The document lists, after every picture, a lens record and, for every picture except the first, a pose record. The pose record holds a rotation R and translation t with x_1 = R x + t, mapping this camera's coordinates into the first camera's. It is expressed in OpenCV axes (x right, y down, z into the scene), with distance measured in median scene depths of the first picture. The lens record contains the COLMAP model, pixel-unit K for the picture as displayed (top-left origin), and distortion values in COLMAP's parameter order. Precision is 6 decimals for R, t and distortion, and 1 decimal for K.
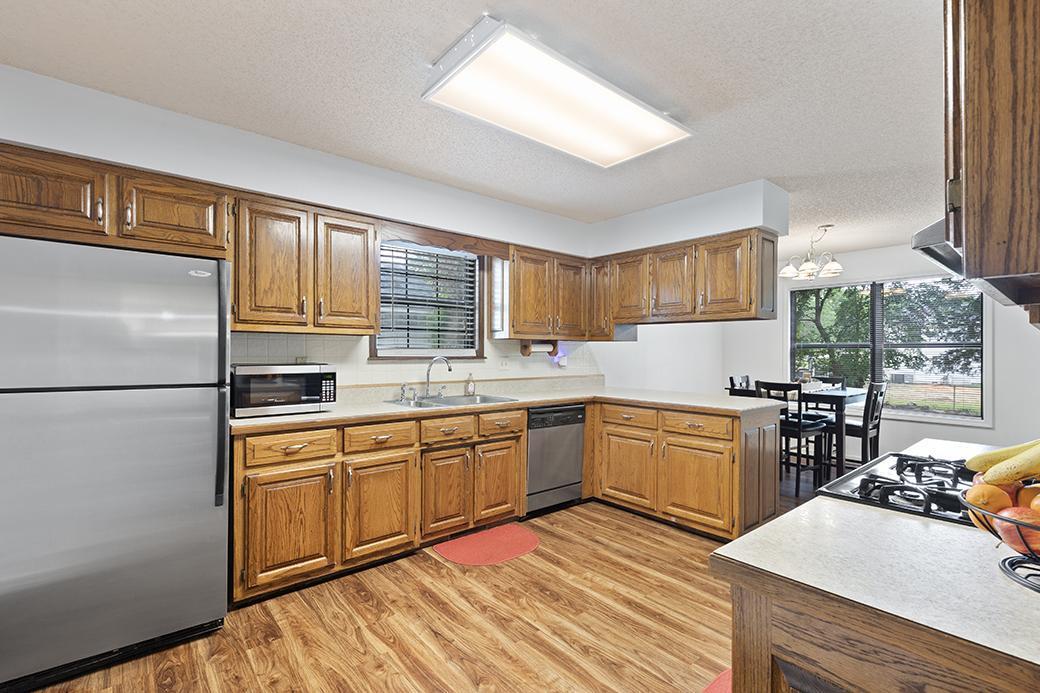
lens RADIAL K [[465.7, 0, 518.3], [0, 465.7, 351.7], [0, 0, 1]] dist [0.000136, 0.000903]
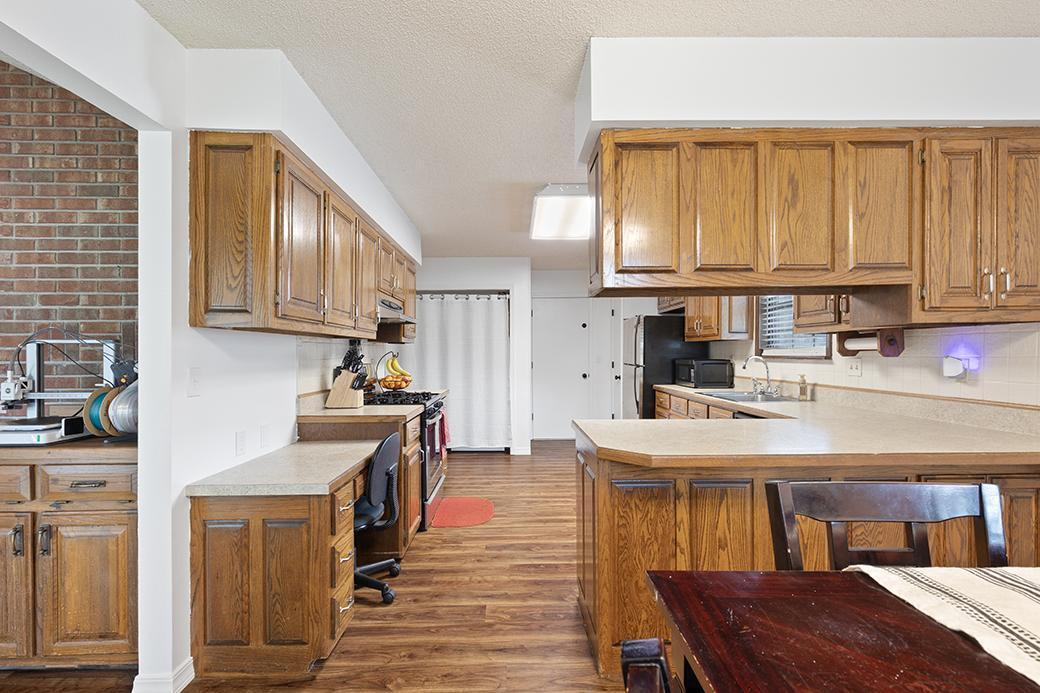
lens RADIAL K [[465.7, 0, 519.7], [0, 465.7, 352.0], [0, 0, 1]] dist [0.000136, 0.000903]
pose [[-0.625335, 0.000677, -0.780356, 1.611973], [0.006544, 0.999969, -0.004377, 0.003888], [0.780329, -0.007844, -0.625320, 1.962720]]
